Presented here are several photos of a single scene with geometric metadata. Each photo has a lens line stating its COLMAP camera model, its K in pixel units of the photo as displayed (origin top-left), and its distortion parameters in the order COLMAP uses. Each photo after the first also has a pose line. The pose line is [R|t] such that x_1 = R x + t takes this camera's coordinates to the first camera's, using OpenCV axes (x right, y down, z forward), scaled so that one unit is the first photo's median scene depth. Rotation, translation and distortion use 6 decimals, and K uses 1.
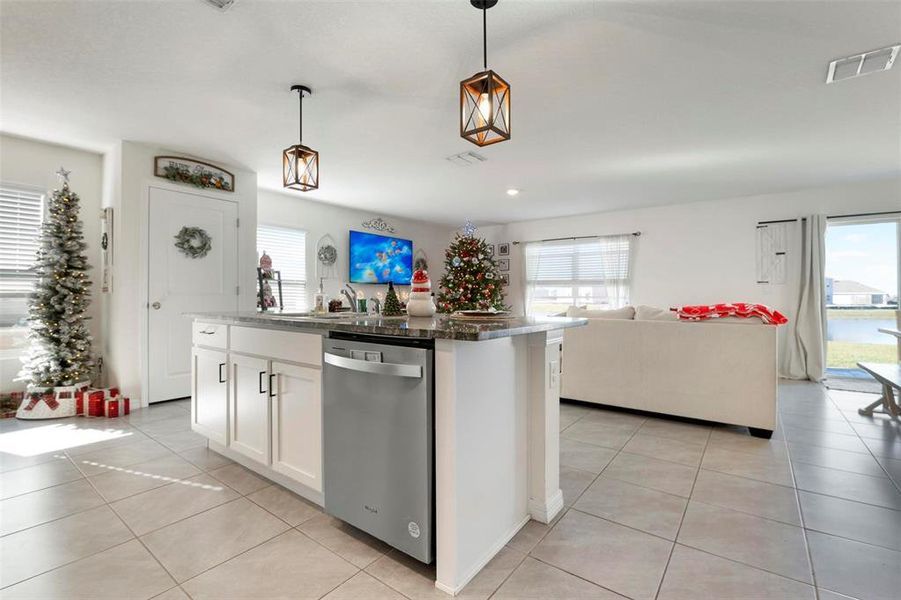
lens RADIAL K [[405.9, 0, 455.4], [0, 405.9, 289.3], [0, 0, 1]] dist [-0.009447, -0.000148]
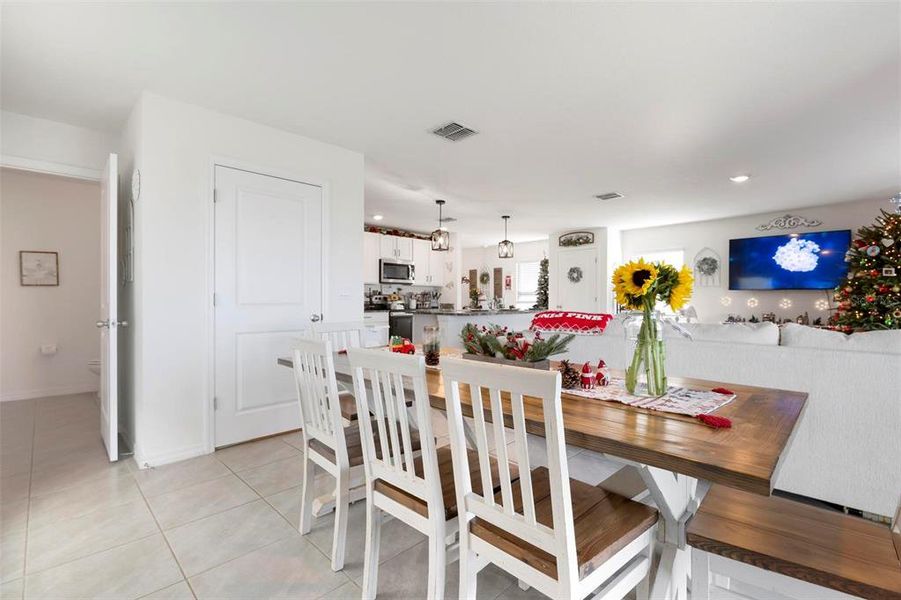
lens RADIAL K [[400.8, 0, 440.8], [0, 400.8, 301.2], [0, 0, 1]] dist [0.016408, -0.000028]
pose [[-0.159265, -0.001418, -0.987235, 0.850225], [0.015258, 0.999876, -0.003898, 0.004632], [0.987118, -0.015684, -0.159223, 0.417592]]
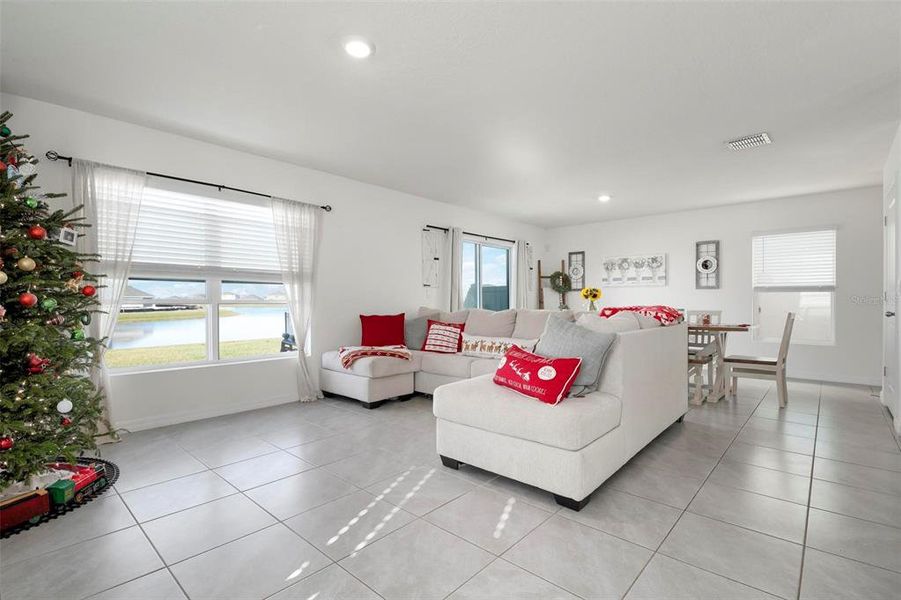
lens RADIAL K [[416.0, 0, 464.8], [0, 416.0, 305.9], [0, 0, 1]] dist [0.003477, -0.009501]
pose [[0.087775, -0.016780, 0.995999, -0.223128], [-0.014540, 0.999730, 0.018125, 0.011632], [-0.996034, -0.016073, 0.087507, 0.674140]]
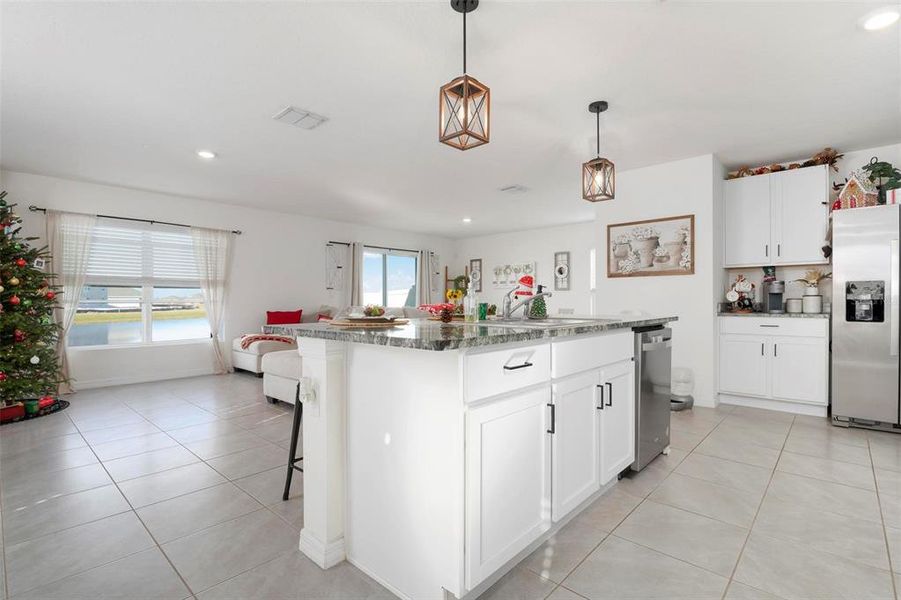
lens RADIAL K [[418.9, 0, 460.9], [0, 418.9, 299.5], [0, 0, 1]] dist [-0.000150, -0.007542]
pose [[0.091884, -0.003425, 0.995764, -0.442633], [-0.012384, 0.999913, 0.004582, 0.006142], [-0.995693, -0.012753, 0.091833, 0.381044]]
